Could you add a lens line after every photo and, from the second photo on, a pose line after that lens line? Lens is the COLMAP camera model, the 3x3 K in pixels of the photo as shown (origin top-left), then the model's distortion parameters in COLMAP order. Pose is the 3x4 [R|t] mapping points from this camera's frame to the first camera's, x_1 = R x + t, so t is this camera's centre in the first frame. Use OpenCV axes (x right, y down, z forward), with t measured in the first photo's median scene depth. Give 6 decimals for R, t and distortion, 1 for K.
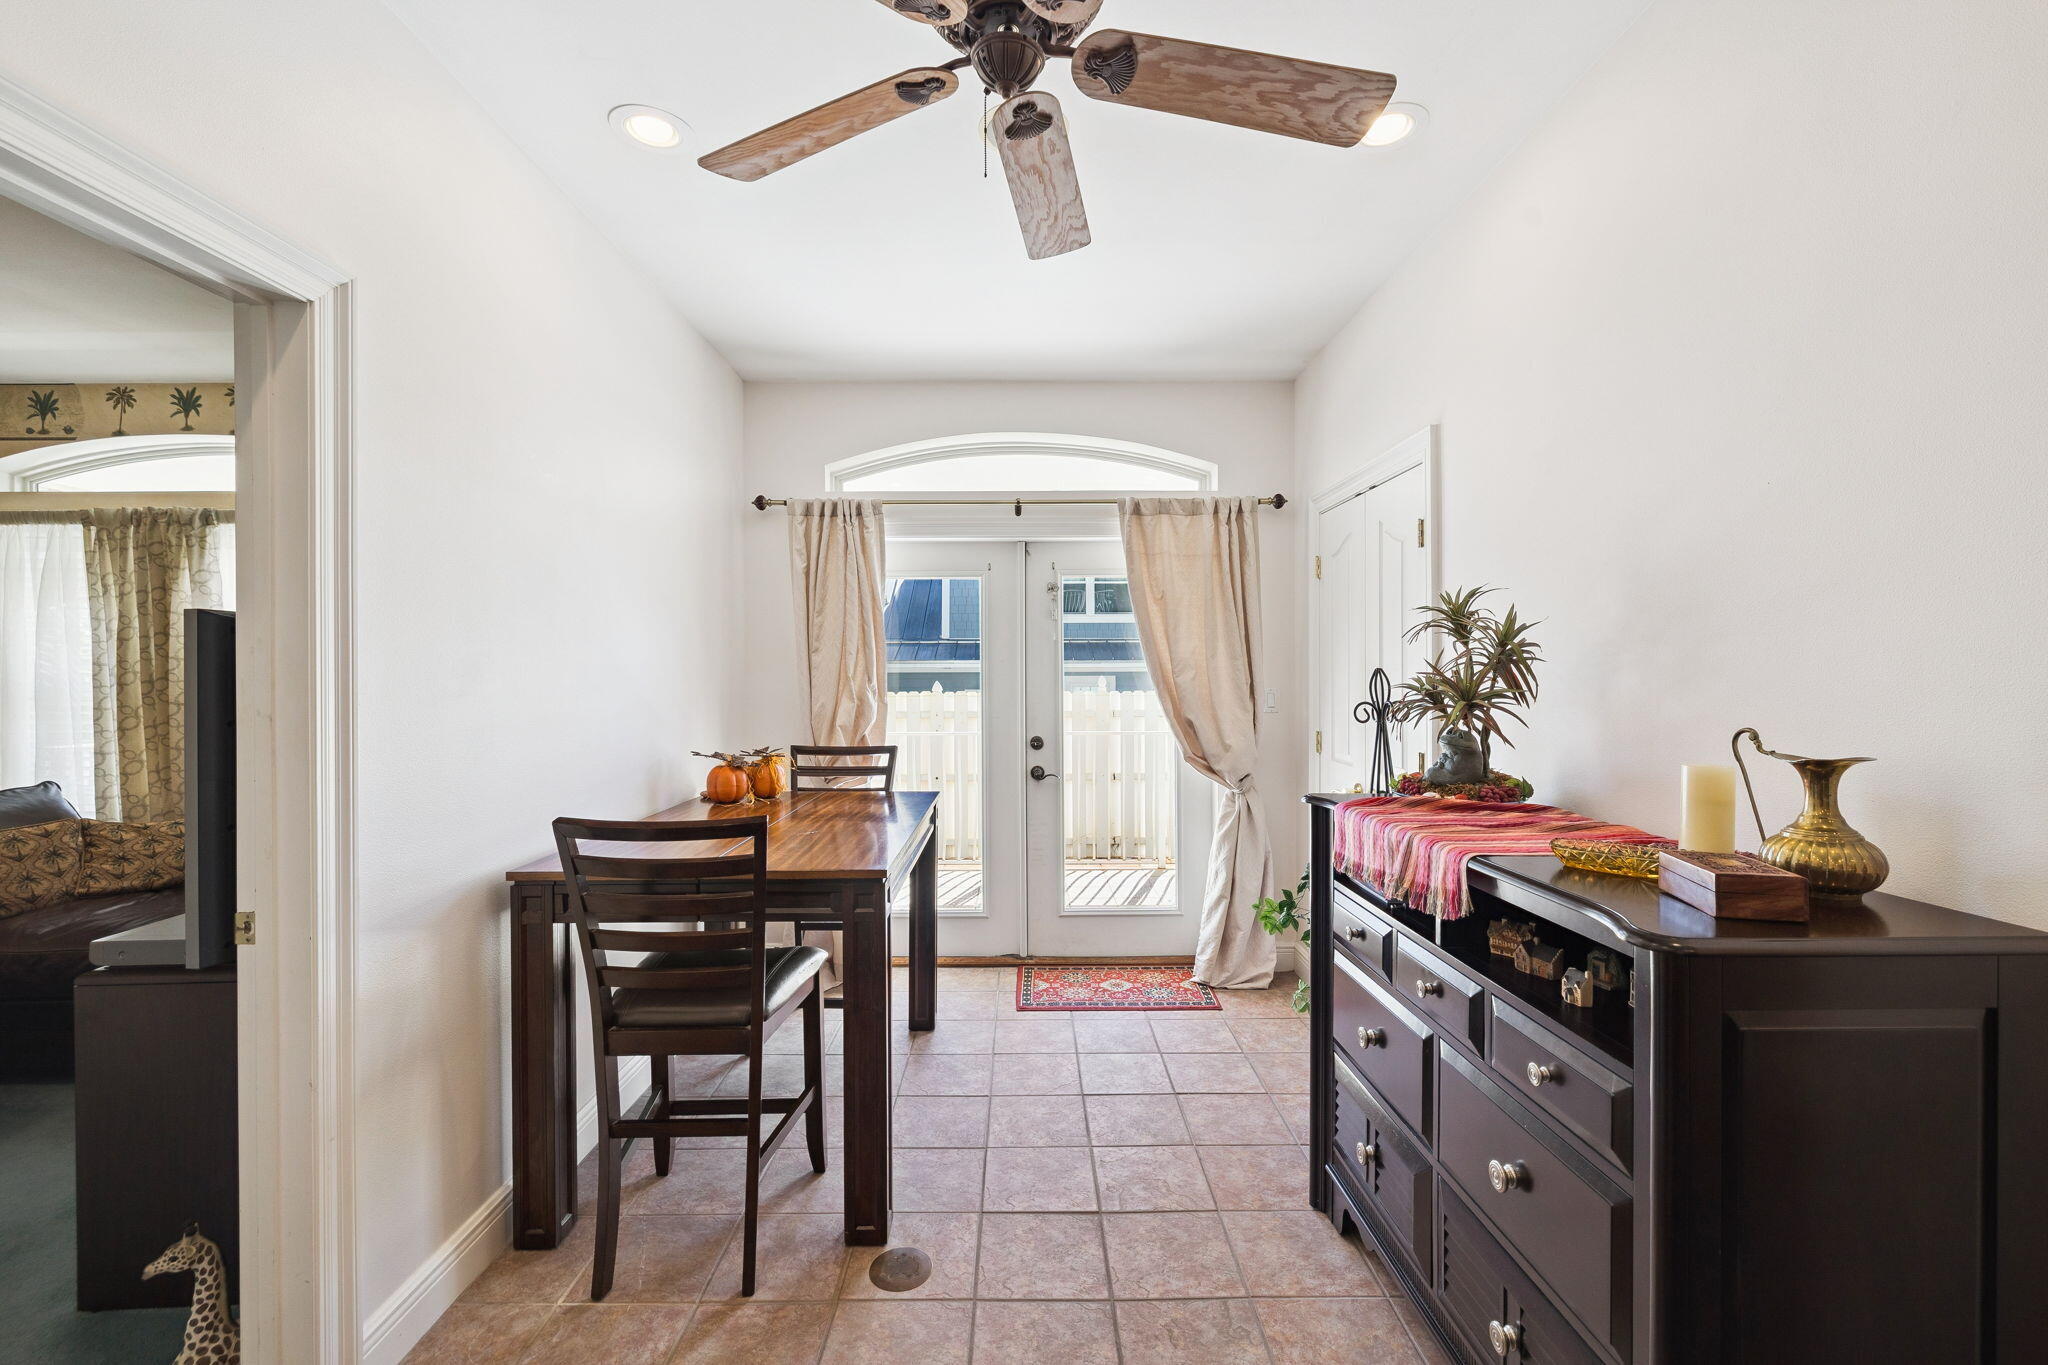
lens RADIAL K [[869.3, 0, 1028.1], [0, 869.3, 671.9], [0, 0, 1]] dist [0.000047, 0.001334]
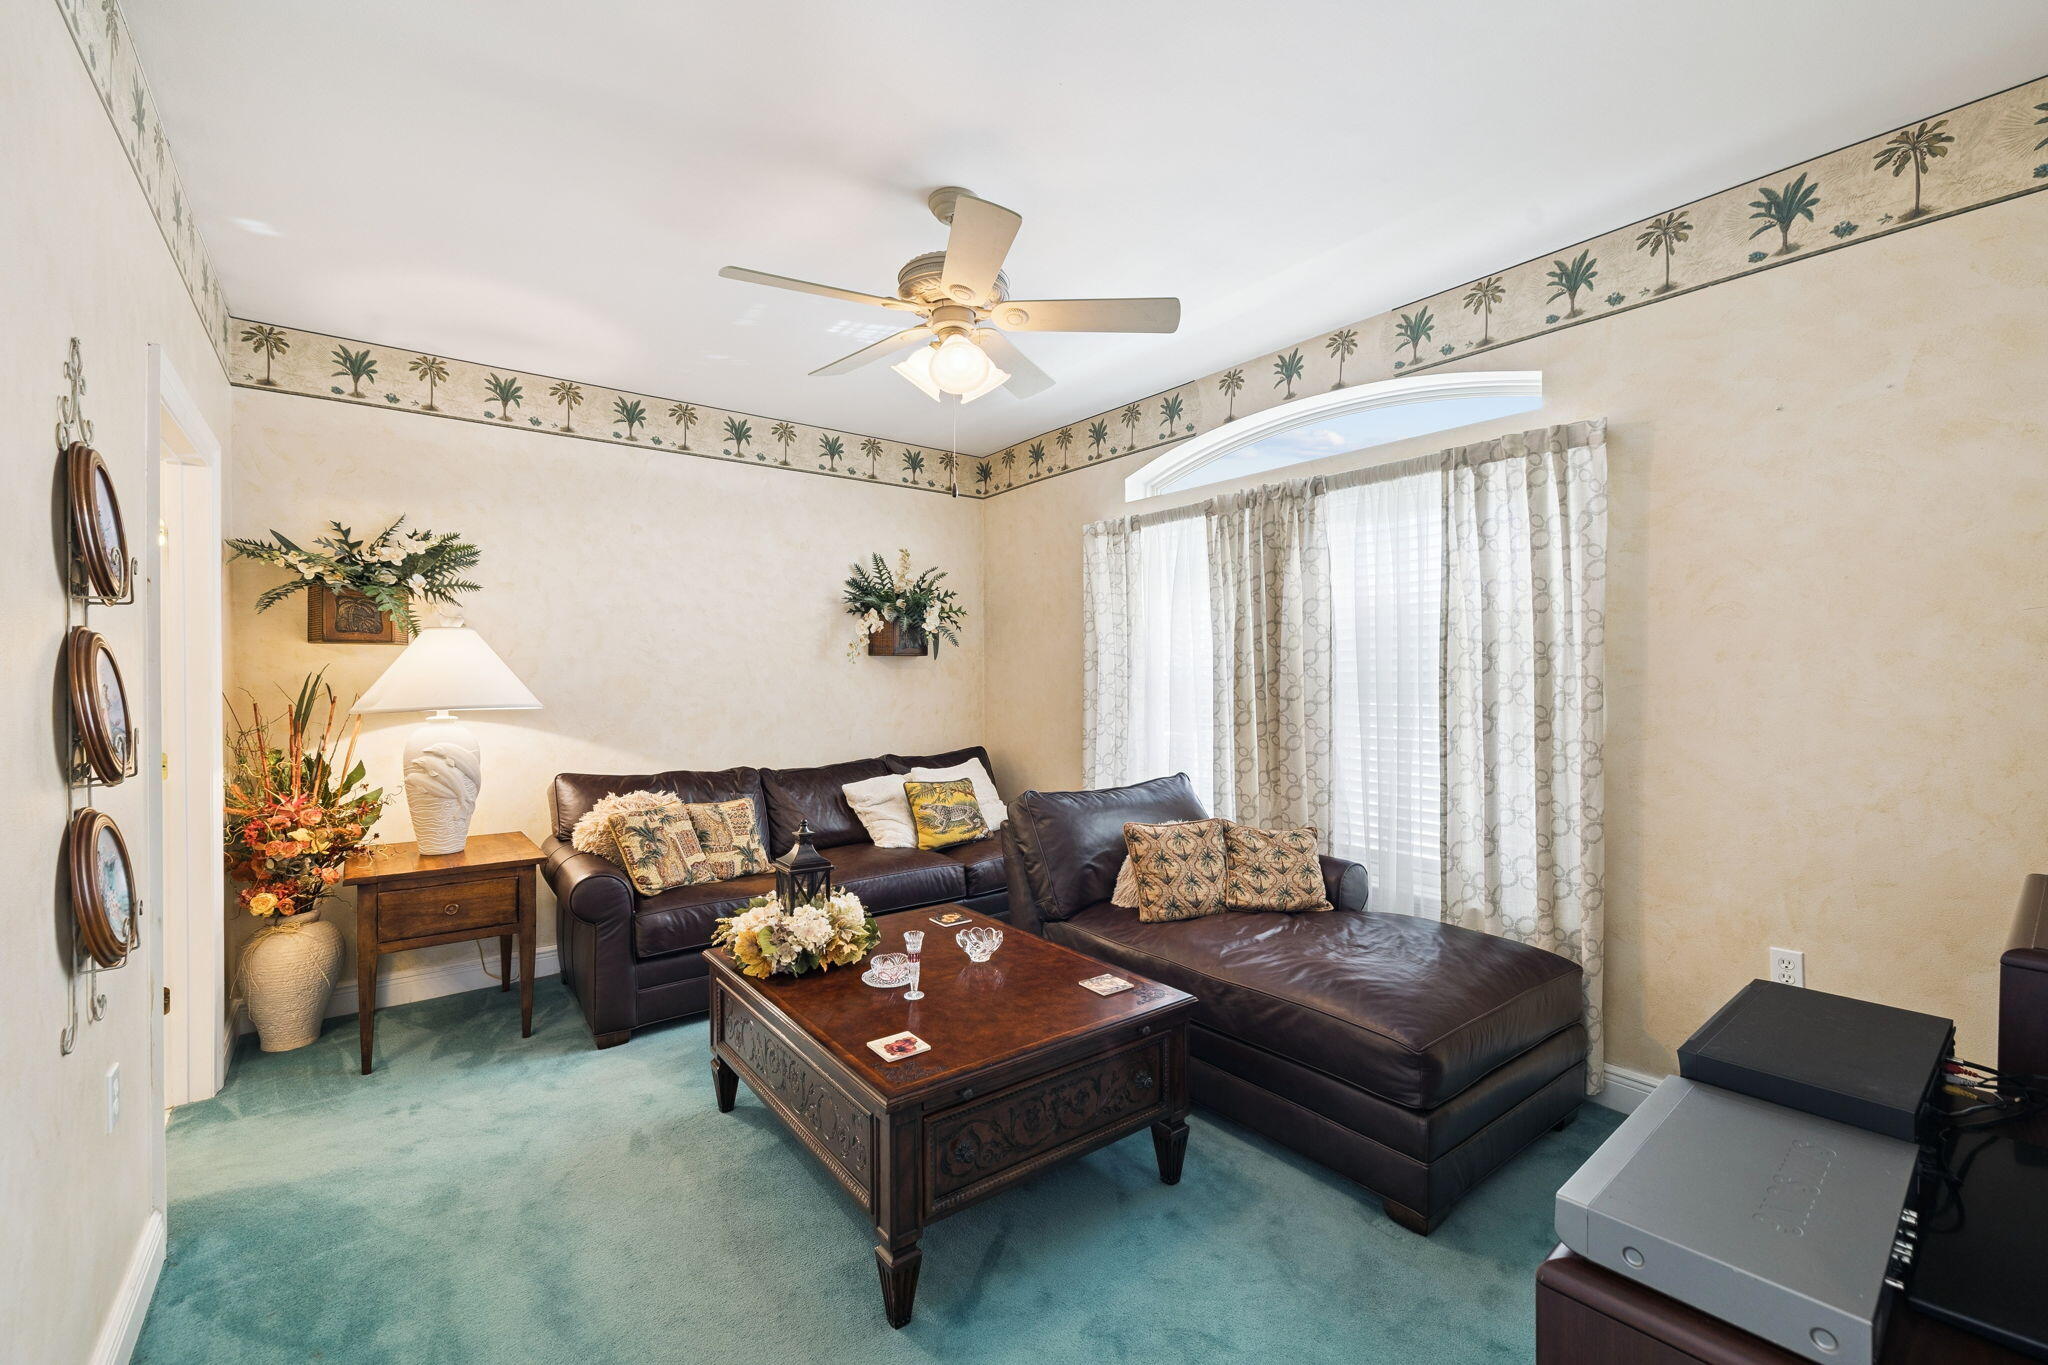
lens RADIAL K [[869.3, 0, 1027.1], [0, 869.3, 678.7], [0, 0, 1]] dist [0.000047, 0.001334]
pose [[0.611434, 0.005627, -0.791275, -0.430627], [-0.001023, 0.999979, 0.006321, 0.010205], [0.791295, -0.003056, 0.611428, 0.236887]]
